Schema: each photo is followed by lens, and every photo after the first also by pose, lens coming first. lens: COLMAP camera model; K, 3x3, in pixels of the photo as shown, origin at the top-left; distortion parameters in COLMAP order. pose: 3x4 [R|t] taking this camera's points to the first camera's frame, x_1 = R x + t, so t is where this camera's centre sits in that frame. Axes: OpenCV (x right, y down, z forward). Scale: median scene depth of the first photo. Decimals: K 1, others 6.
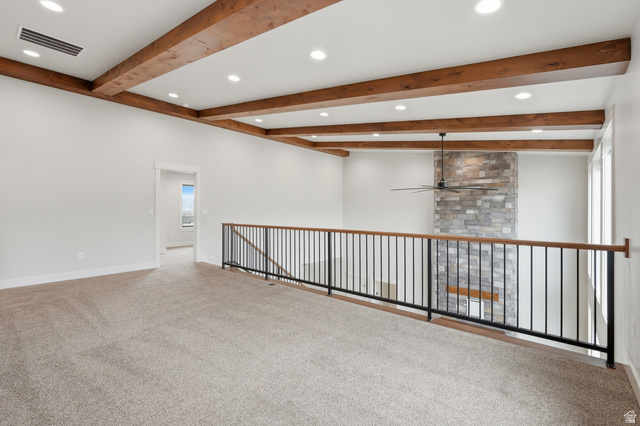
lens RADIAL K [[288.9, 0, 322.2], [0, 288.9, 212.4], [0, 0, 1]] dist [-0.010888, 0.003573]
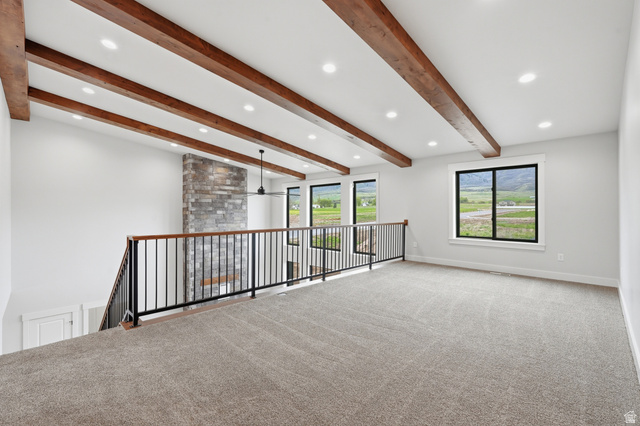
lens RADIAL K [[288.9, 0, 319.8], [0, 288.9, 209.5], [0, 0, 1]] dist [-0.010888, 0.003573]
pose [[0.098287, 0.002433, 0.995155, -0.651349], [0.009159, 0.999952, -0.003350, -0.005122], [-0.995116, 0.009444, 0.098260, 0.473748]]
